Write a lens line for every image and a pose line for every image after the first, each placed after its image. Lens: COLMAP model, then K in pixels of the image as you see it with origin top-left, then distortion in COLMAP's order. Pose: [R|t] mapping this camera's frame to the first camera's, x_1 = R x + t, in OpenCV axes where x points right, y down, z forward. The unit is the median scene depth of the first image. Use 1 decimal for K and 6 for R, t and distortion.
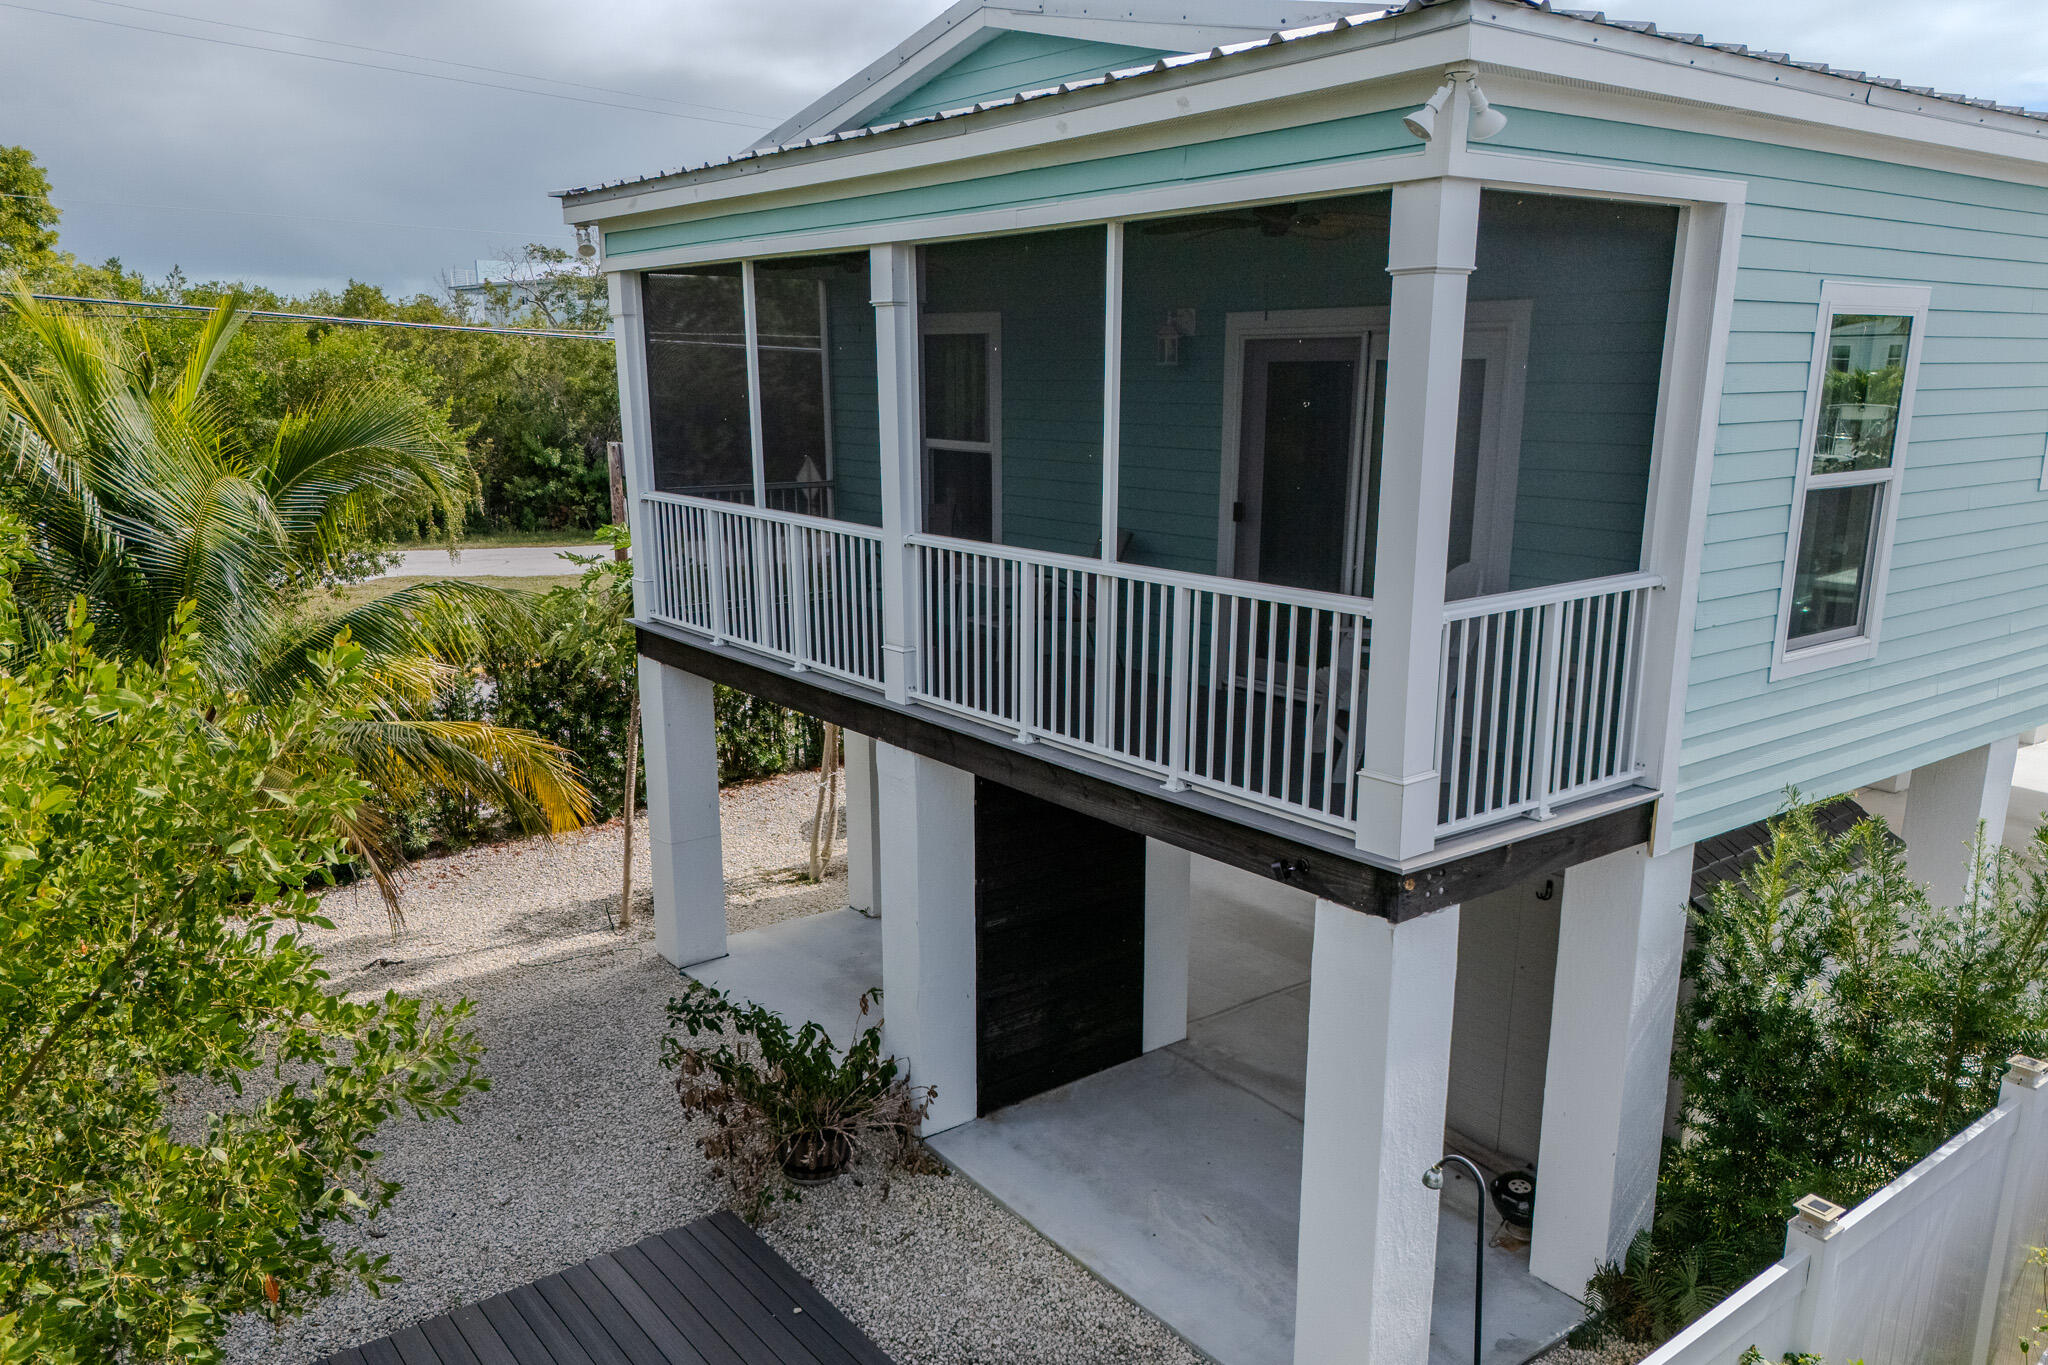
lens RADIAL K [[1468.8, 0, 1038.8], [0, 1468.8, 741.1], [0, 0, 1]] dist [0.052972, 0.000243]
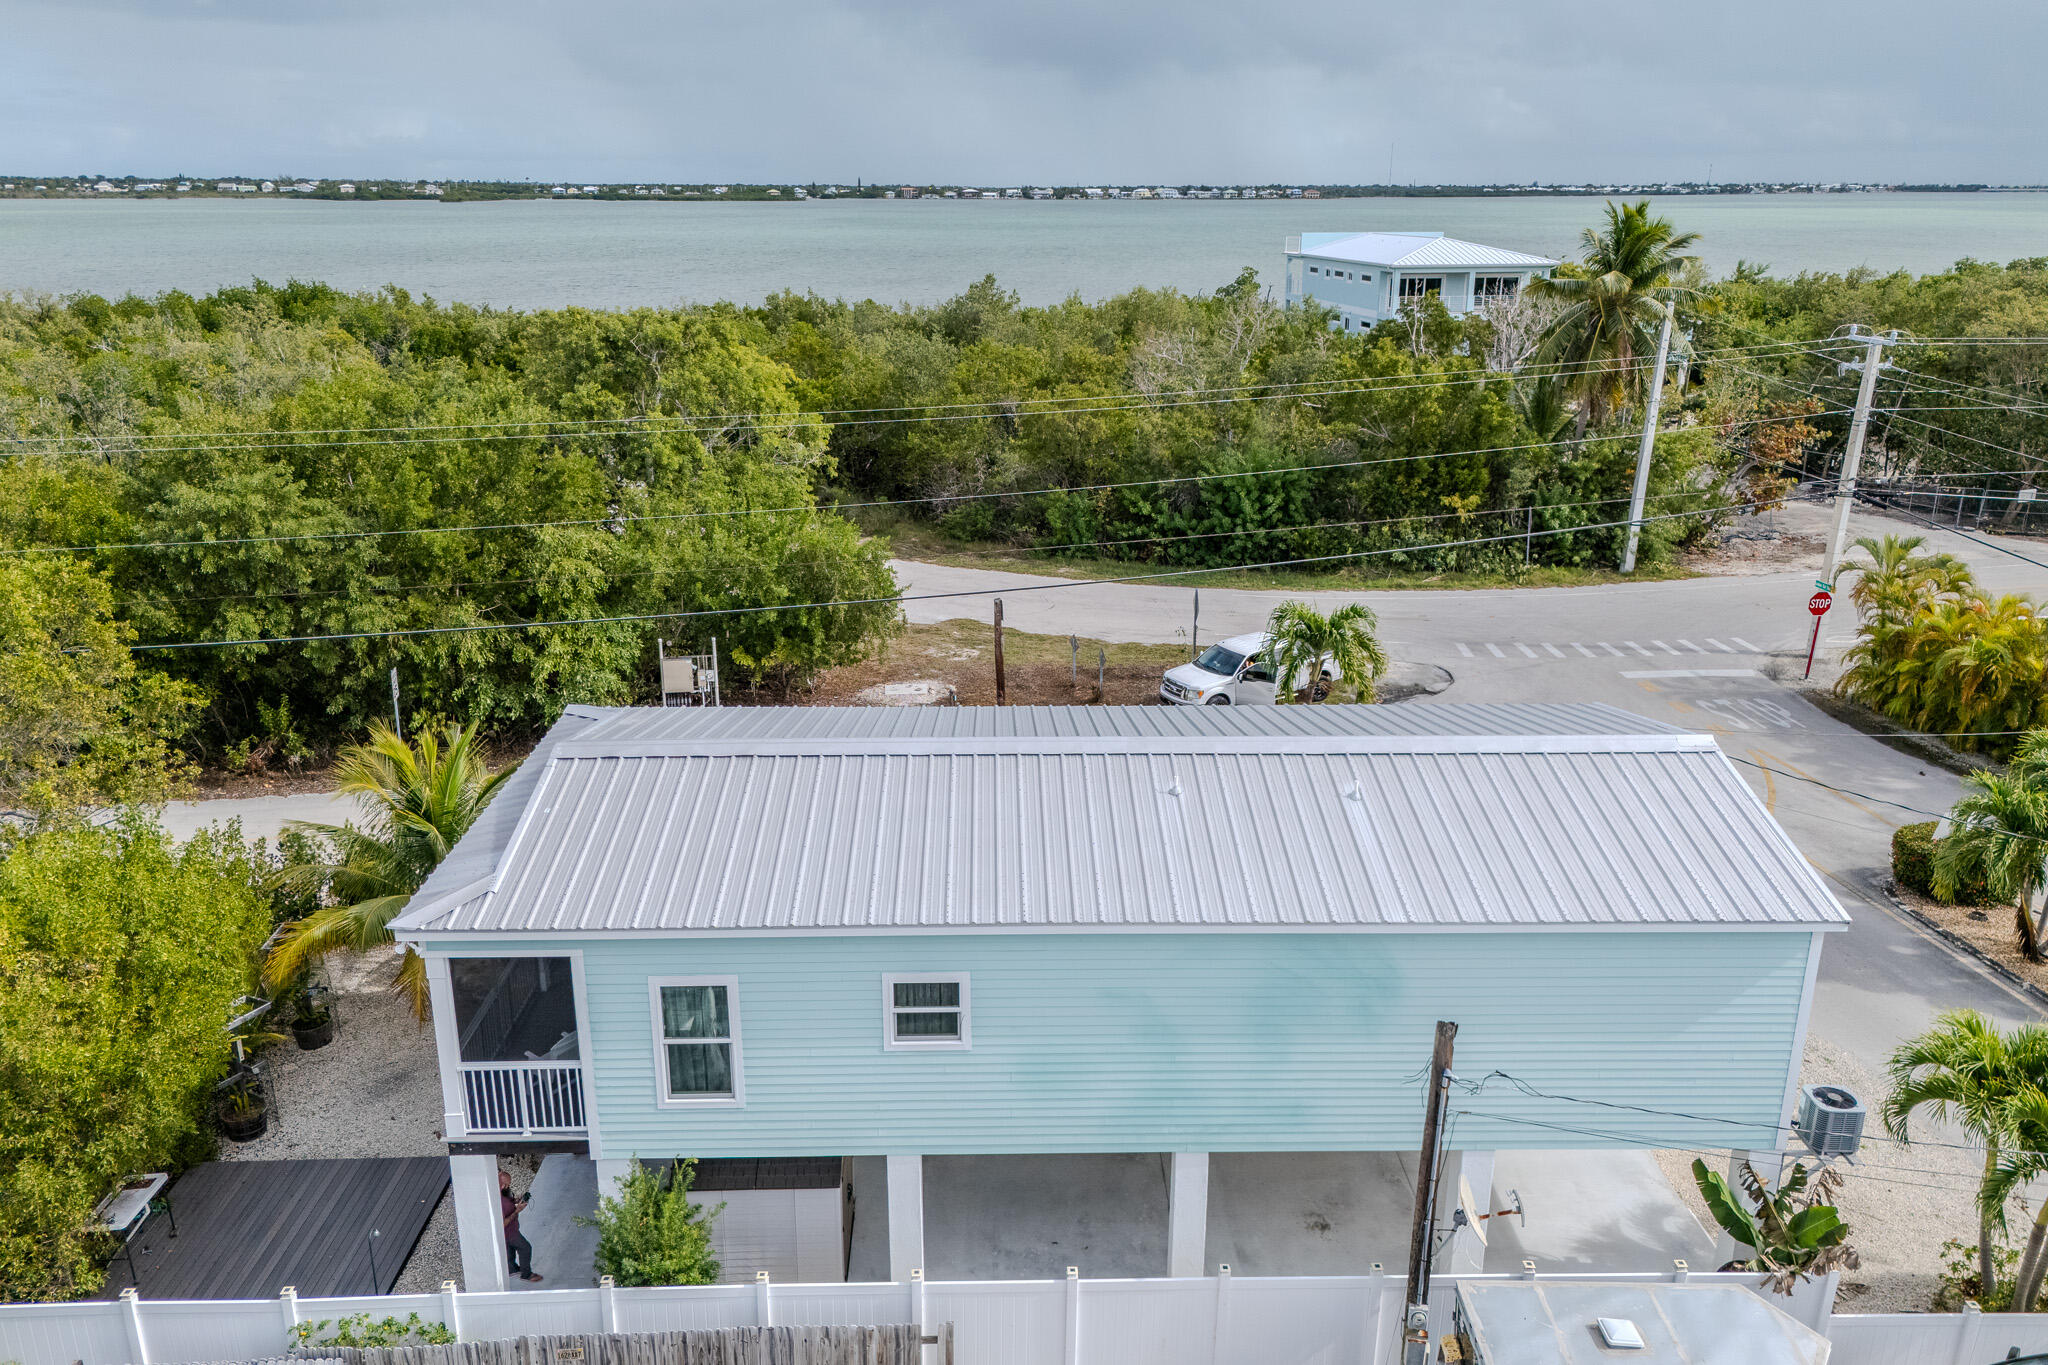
lens RADIAL K [[1461.6, 0, 1024.2], [0, 1461.6, 623.4], [0, 0, 1]] dist [0.054827, 0.000234]
pose [[0.804895, 0.159946, -0.571455, 2.101972], [-0.147659, 0.986685, 0.068188, -1.024868], [0.574752, 0.029496, 0.817796, -0.671086]]
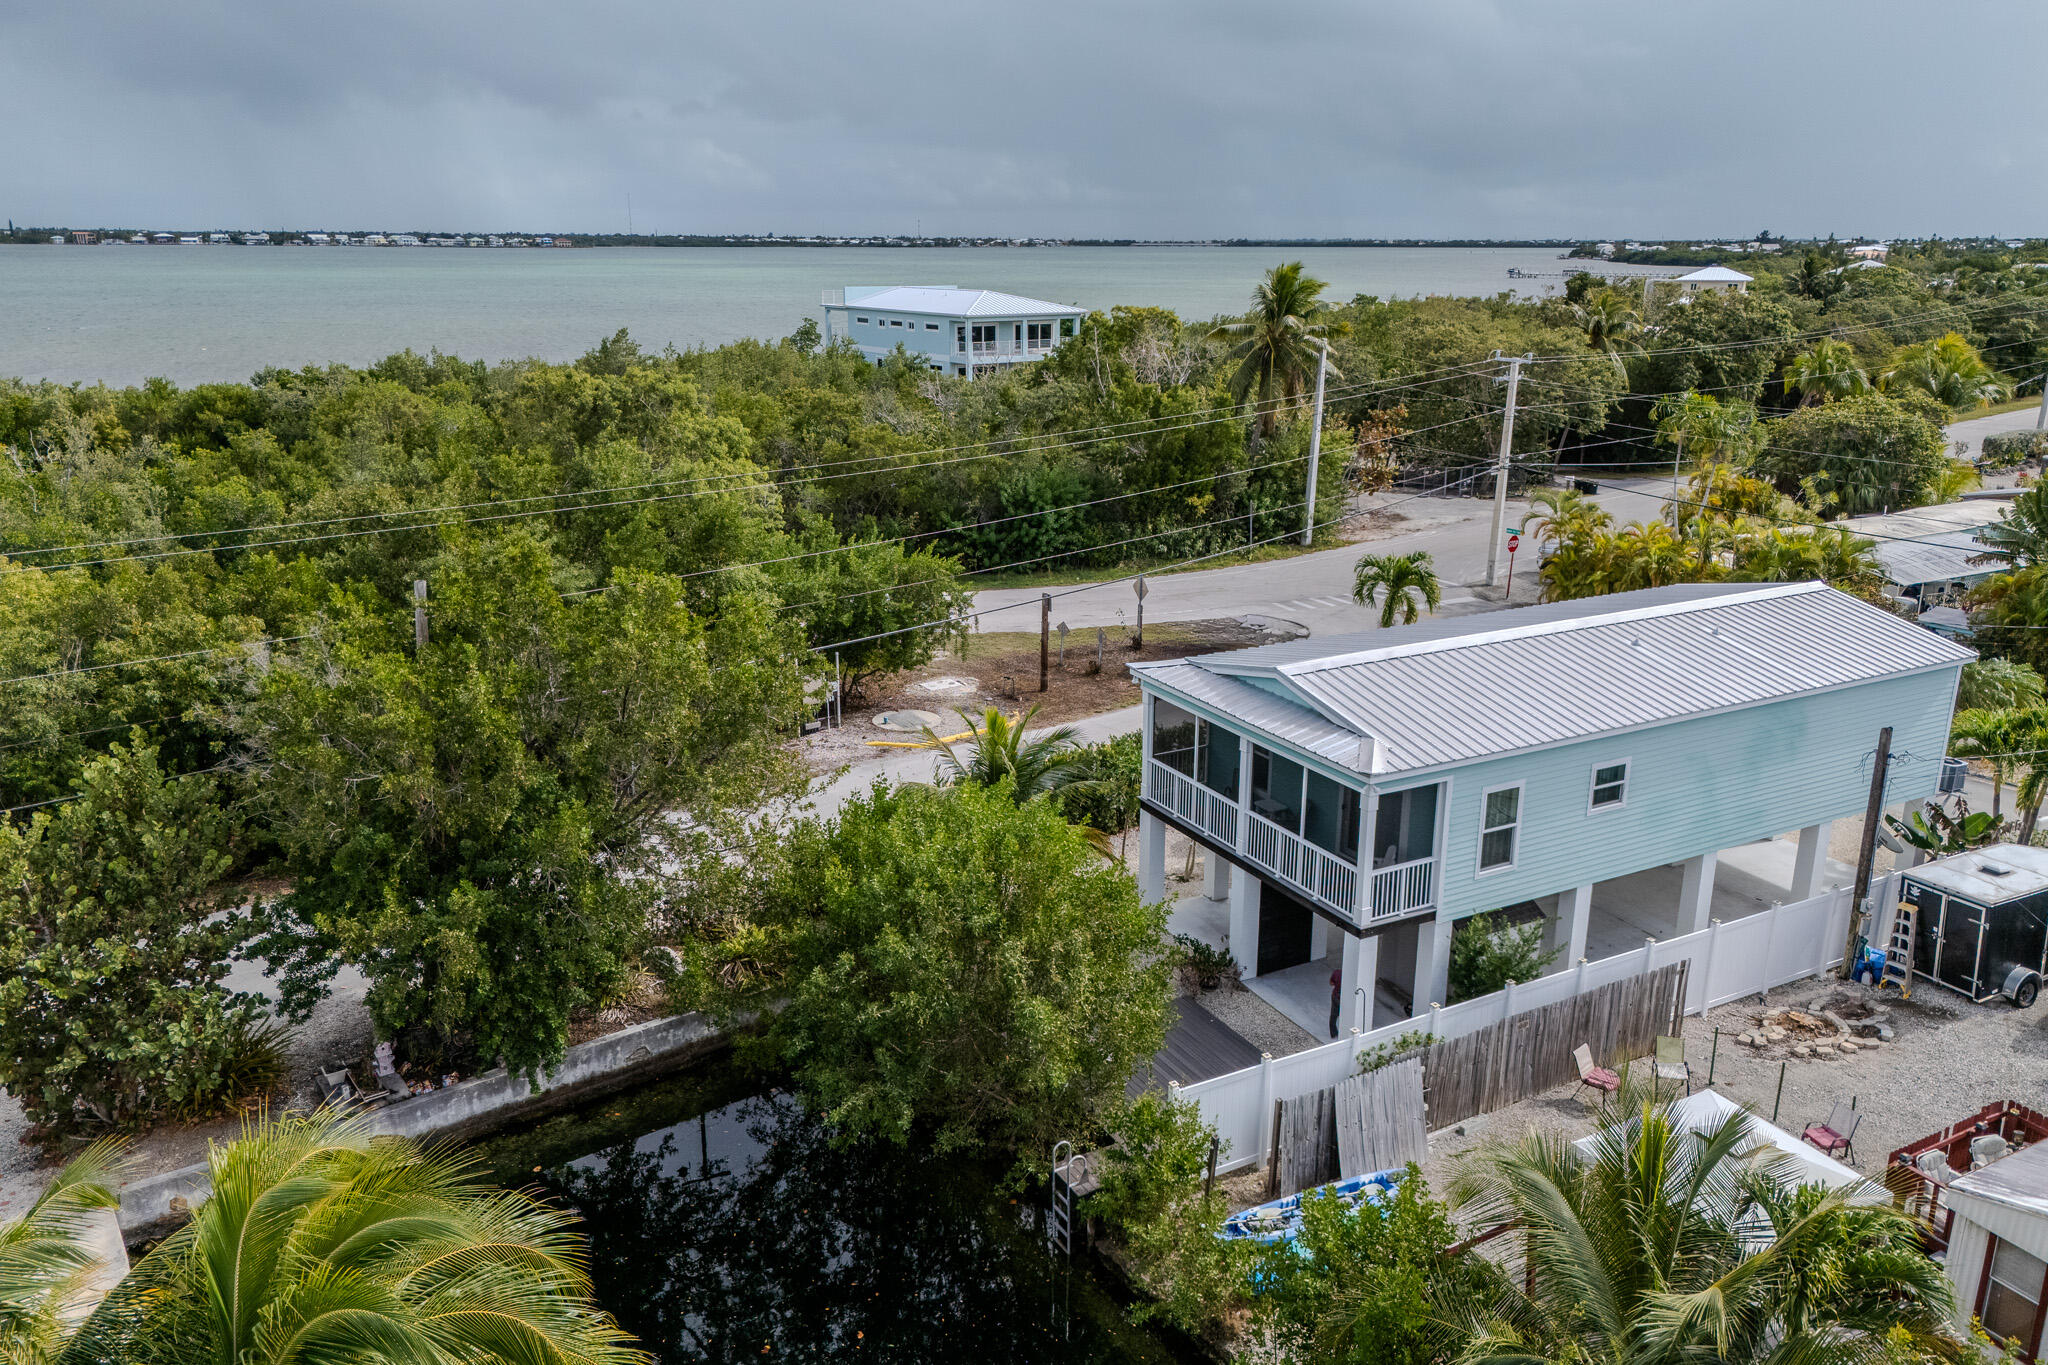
lens RADIAL K [[1413.6, 0, 1024.0], [0, 1413.6, 682.5], [0, 0, 1]] dist [0.037848, -0.001552]
pose [[0.983832, 0.045624, -0.173187, -0.040617], [-0.039298, 0.998435, 0.039779, -0.588534], [0.174731, -0.032330, 0.984085, -2.541164]]
